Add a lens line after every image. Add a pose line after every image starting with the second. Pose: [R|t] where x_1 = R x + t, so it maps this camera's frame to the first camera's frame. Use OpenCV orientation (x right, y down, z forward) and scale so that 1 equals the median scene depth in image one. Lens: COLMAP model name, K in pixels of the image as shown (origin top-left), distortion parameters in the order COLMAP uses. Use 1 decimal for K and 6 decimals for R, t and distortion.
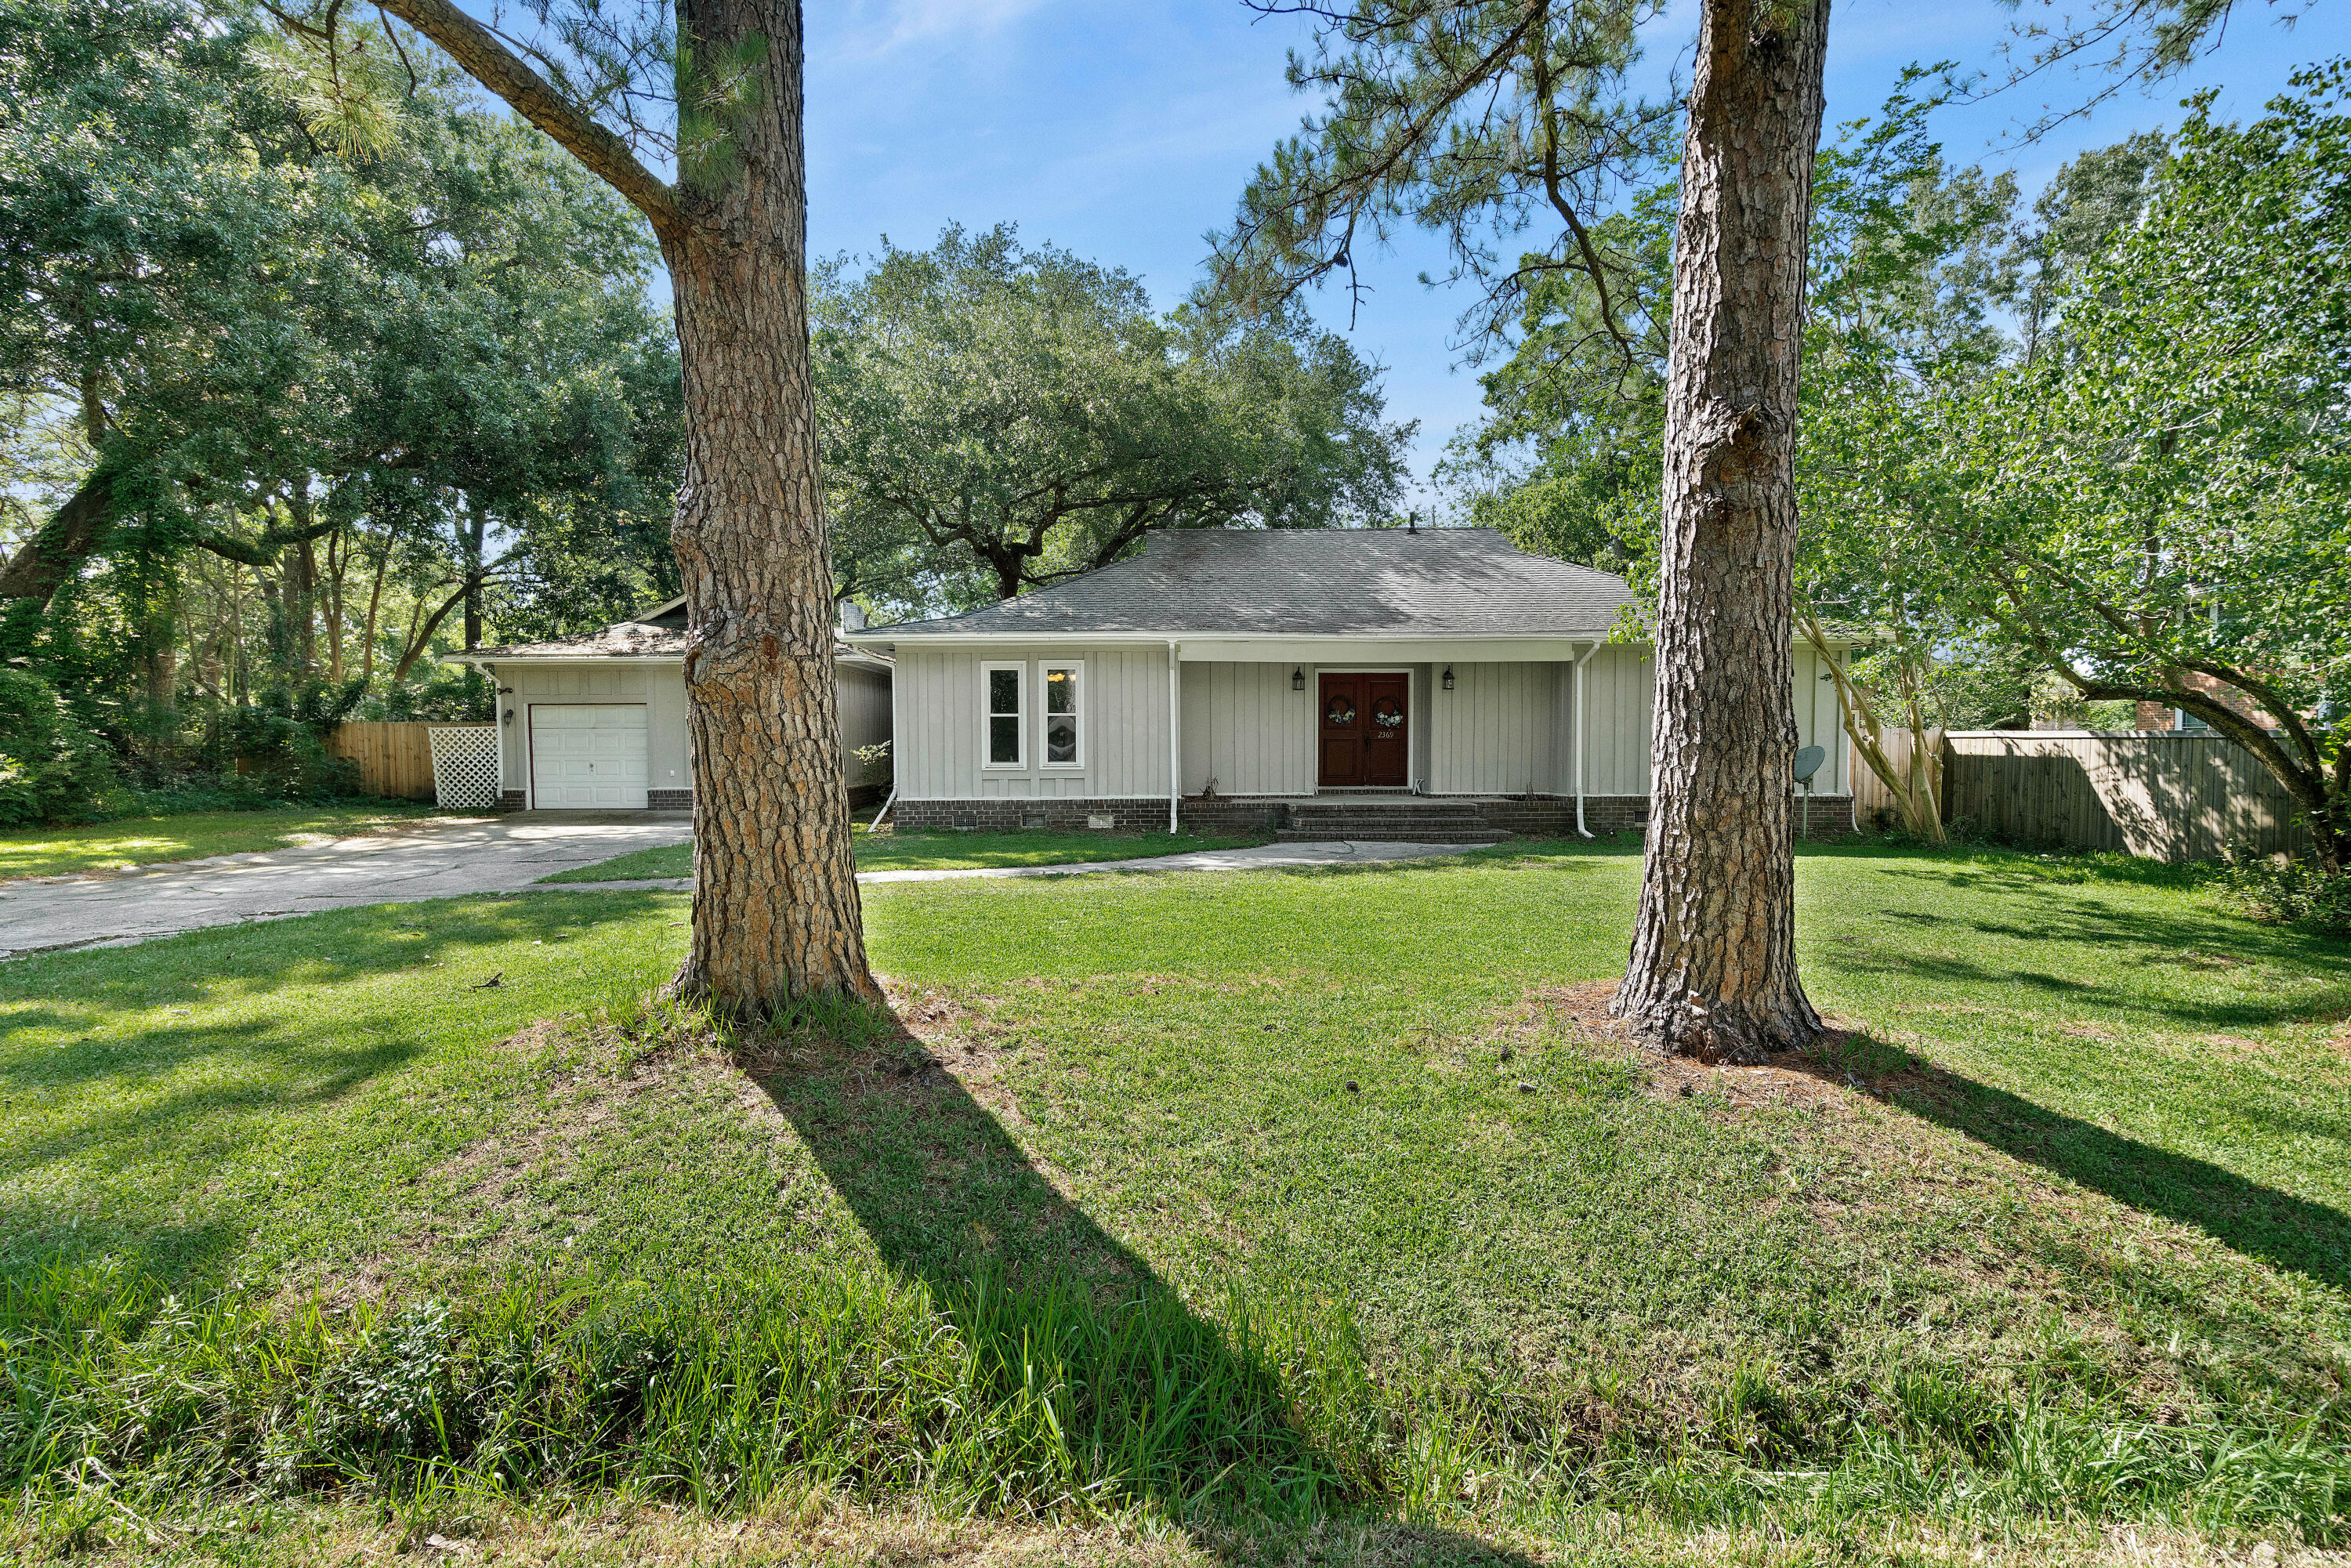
lens RADIAL K [[1081.2, 0, 1191.7], [0, 1081.2, 786.3], [0, 0, 1]] dist [-0.011711, 0.006123]
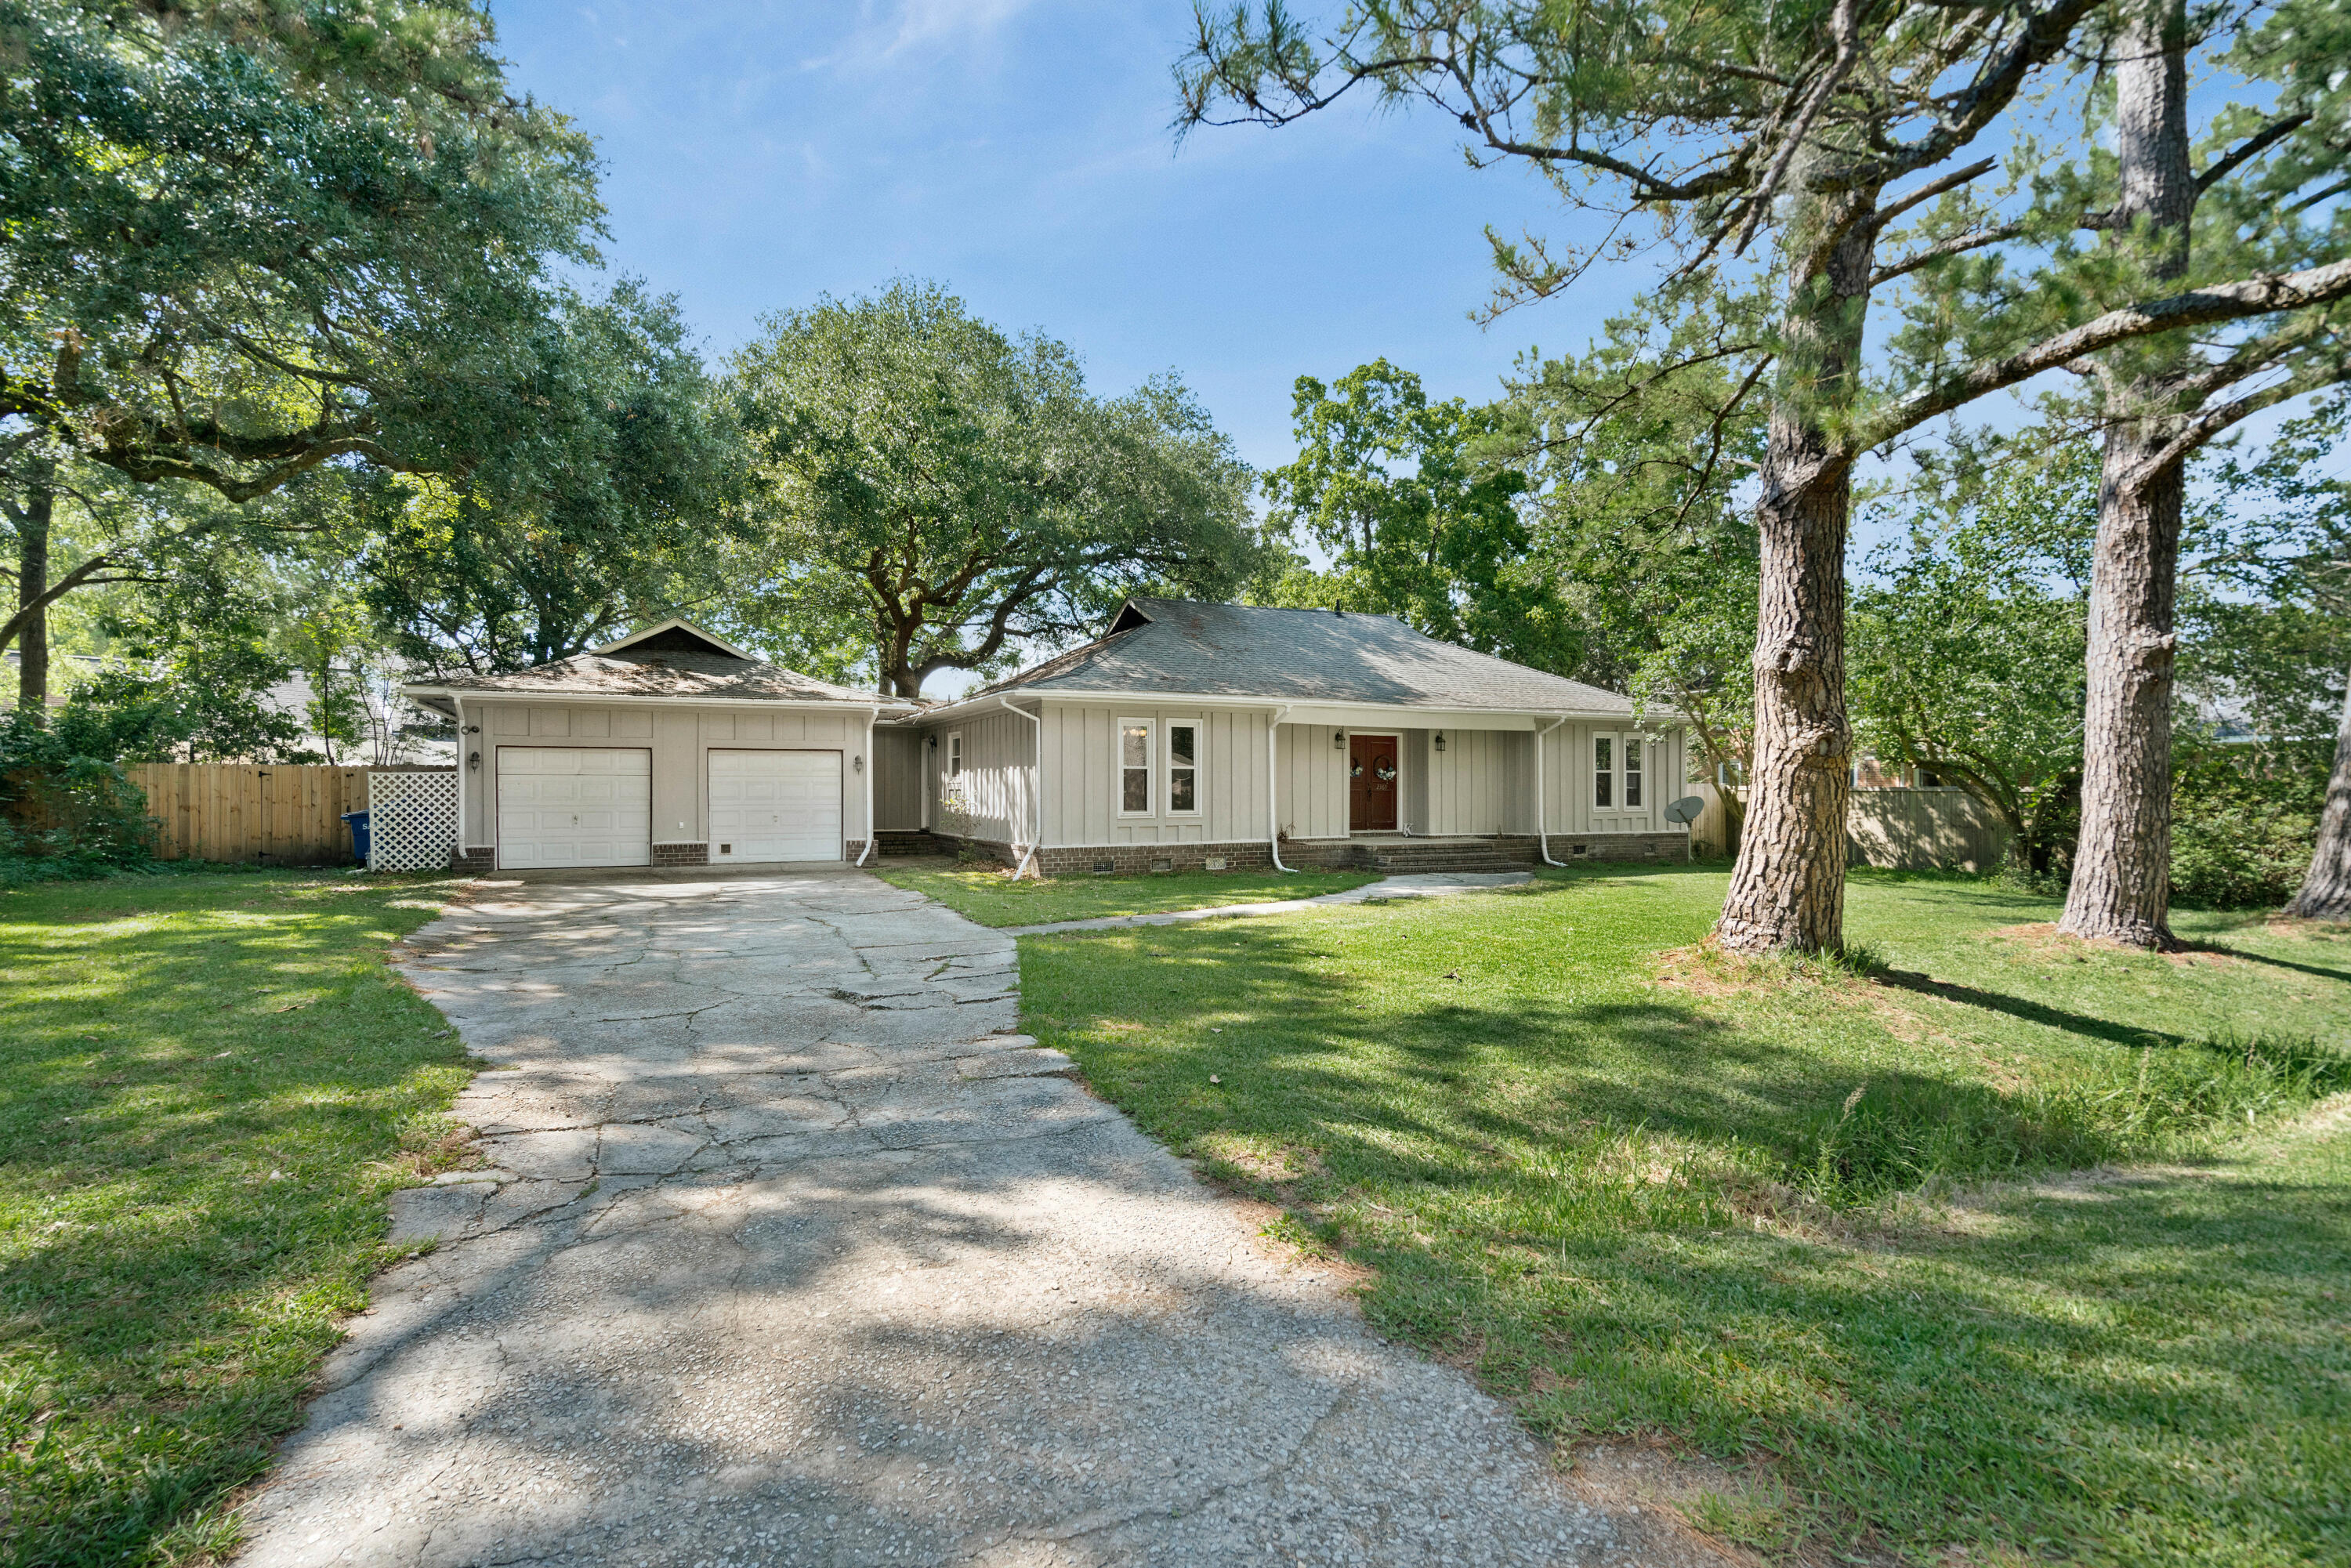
lens RADIAL K [[1086.7, 0, 1224.8], [0, 1086.7, 778.9], [0, 0, 1]] dist [0.000666, 0.002095]
pose [[0.904397, 0.007795, 0.426621, -0.537423], [0.015217, 0.998608, -0.050505, 0.002214], [-0.426420, 0.052169, 0.903019, -0.026613]]
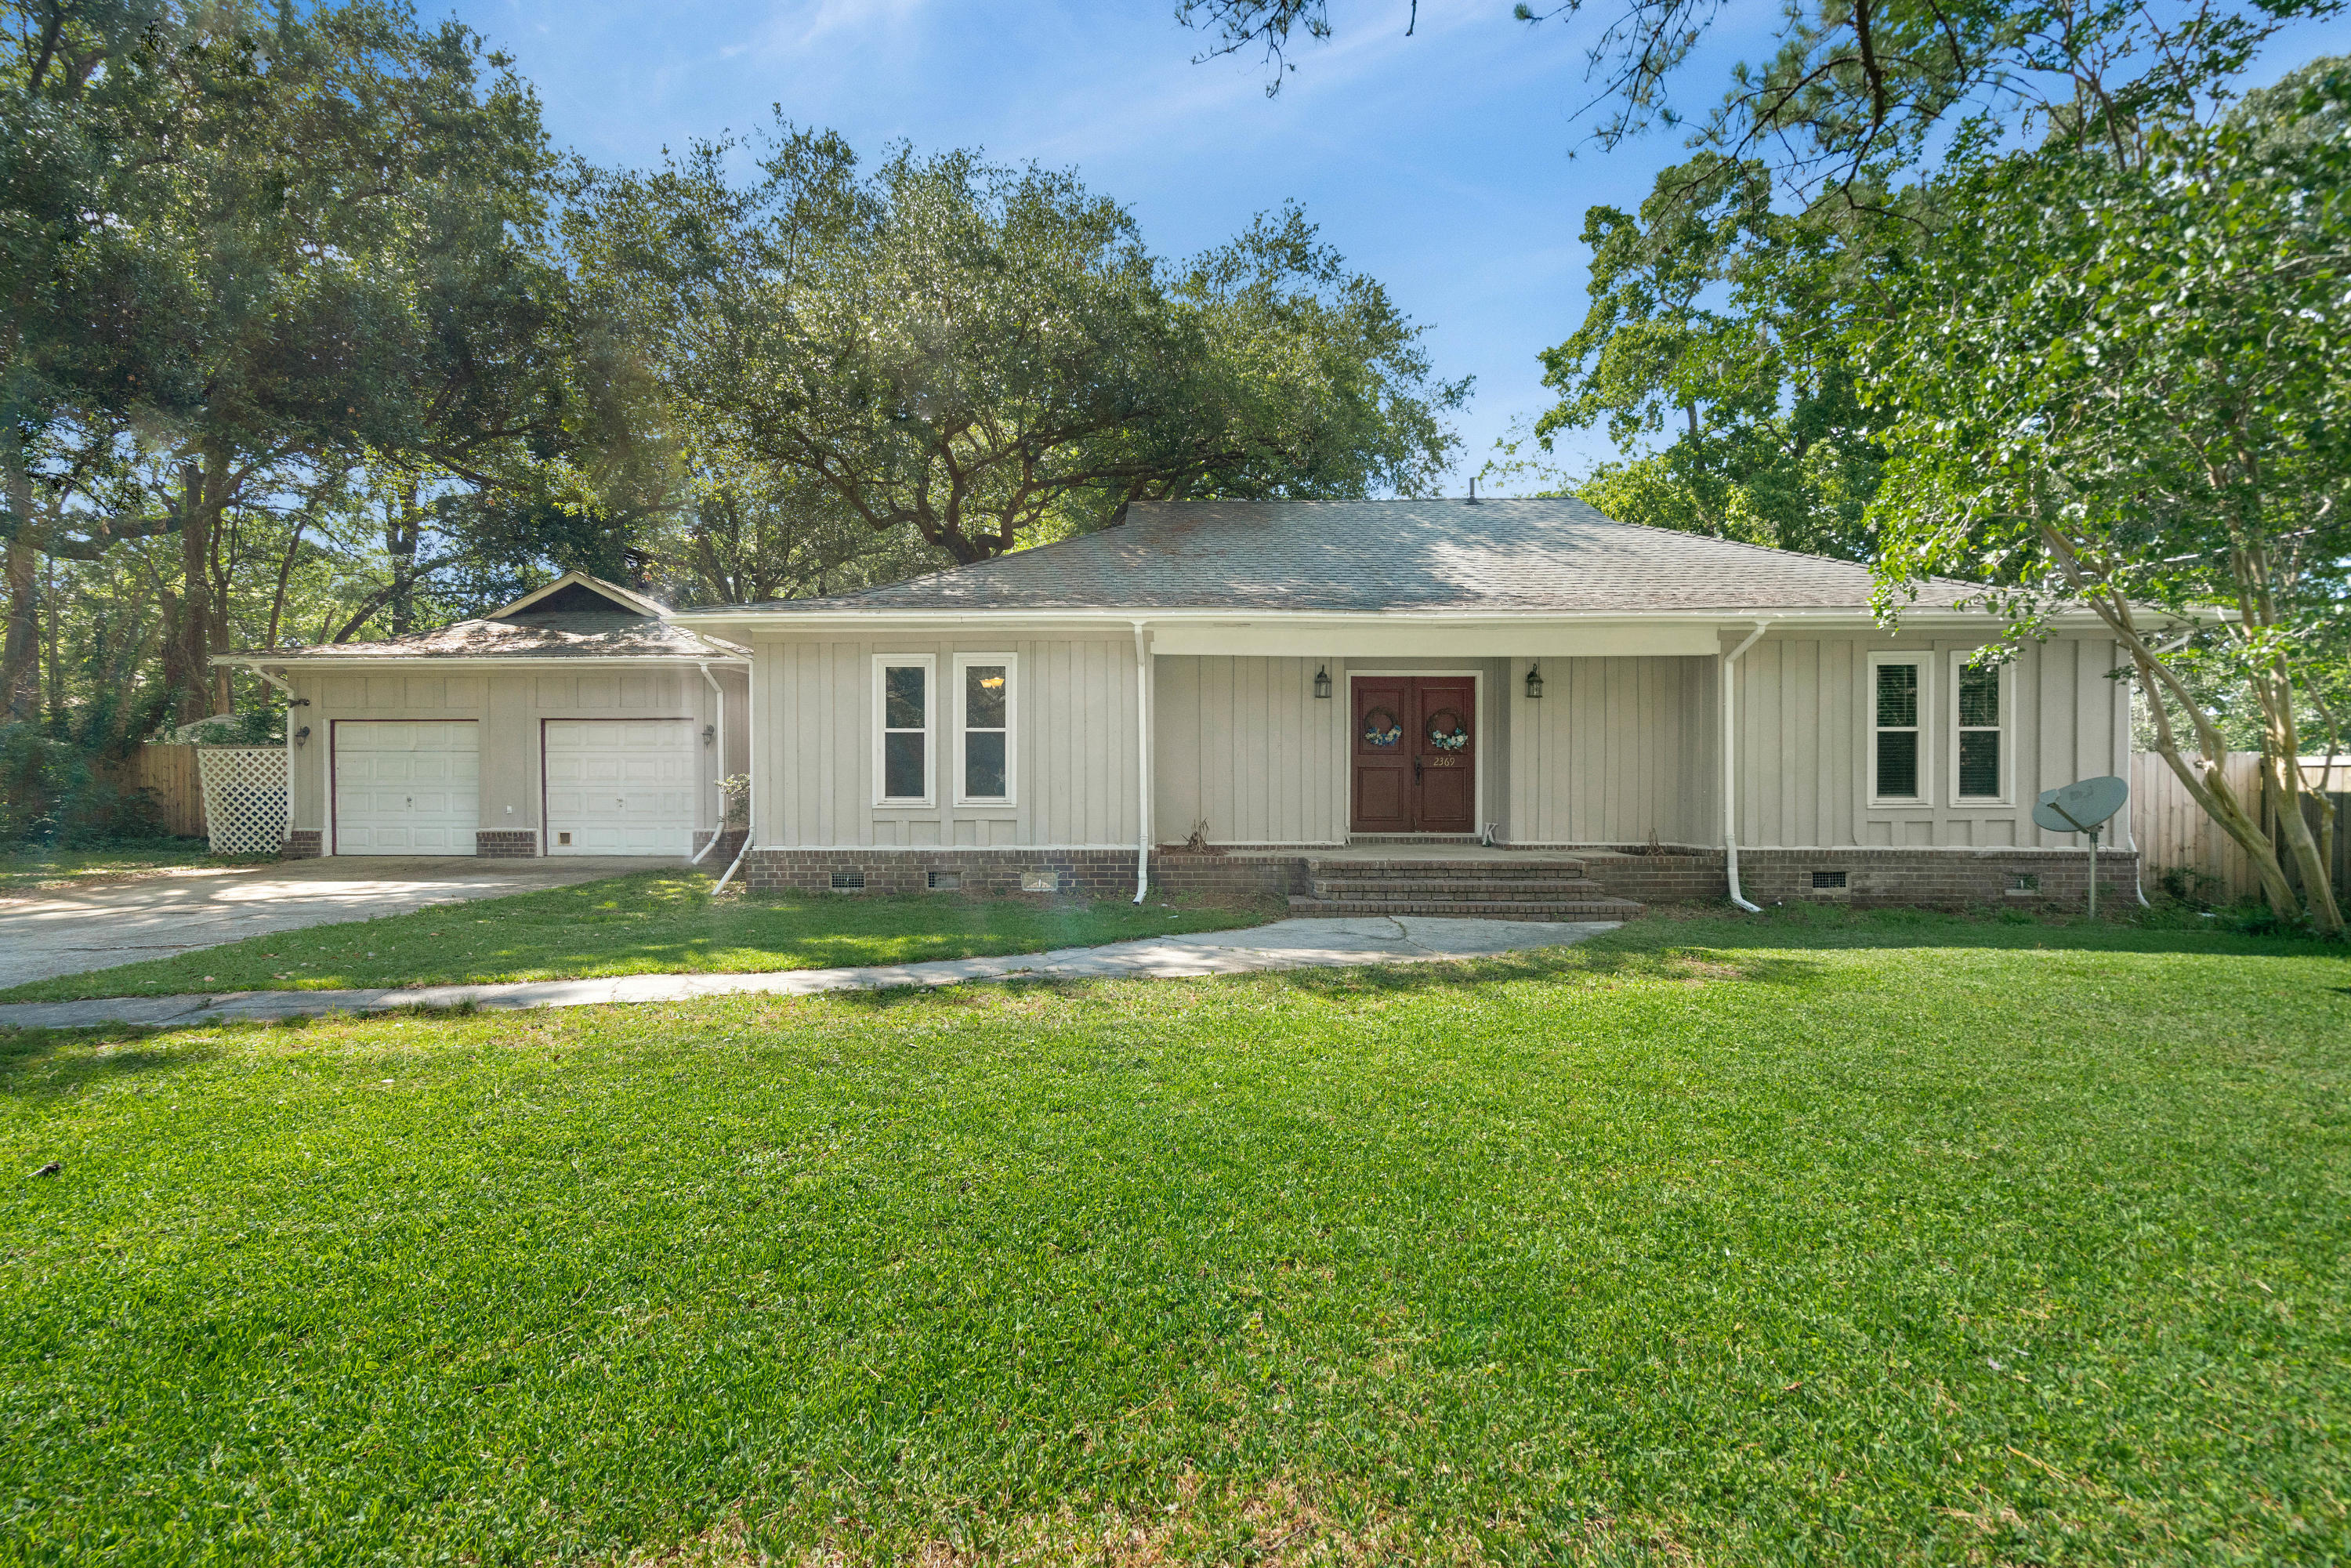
lens RADIAL K [[1081.2, 0, 1179.8], [0, 1081.2, 779.8], [0, 0, 1]] dist [-0.011711, 0.006123]
pose [[0.999233, 0.003655, -0.038985, 0.032836], [-0.005262, 0.999137, -0.041193, -0.005070], [0.038801, 0.041366, 0.998390, 0.289767]]
